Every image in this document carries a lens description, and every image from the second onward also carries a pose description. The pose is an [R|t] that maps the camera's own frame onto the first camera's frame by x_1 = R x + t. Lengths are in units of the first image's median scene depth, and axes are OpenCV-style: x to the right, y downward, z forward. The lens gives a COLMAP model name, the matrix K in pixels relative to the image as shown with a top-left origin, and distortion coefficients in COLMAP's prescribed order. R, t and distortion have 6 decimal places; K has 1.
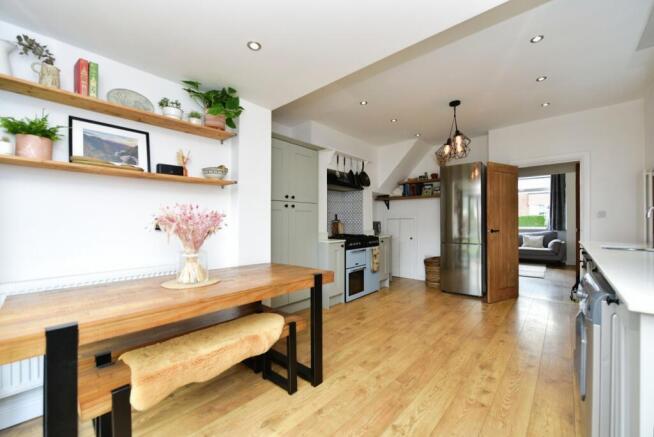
lens RADIAL K [[266.3, 0, 328.1], [0, 266.3, 223.0], [0, 0, 1]] dist [-0.003622, -0.000215]
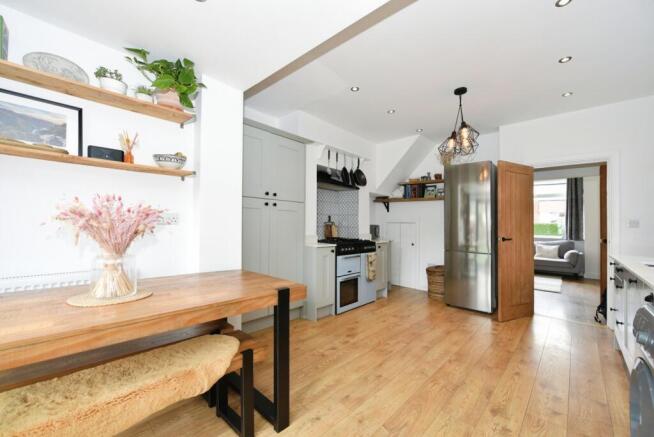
lens RADIAL K [[266.3, 0, 324.8], [0, 266.3, 211.4], [0, 0, 1]] dist [-0.003622, -0.000215]
pose [[0.999130, 0.027337, -0.031510, 0.074109], [-0.028895, 0.998326, -0.050097, -0.001219], [0.030088, 0.050964, 0.998247, 0.144594]]
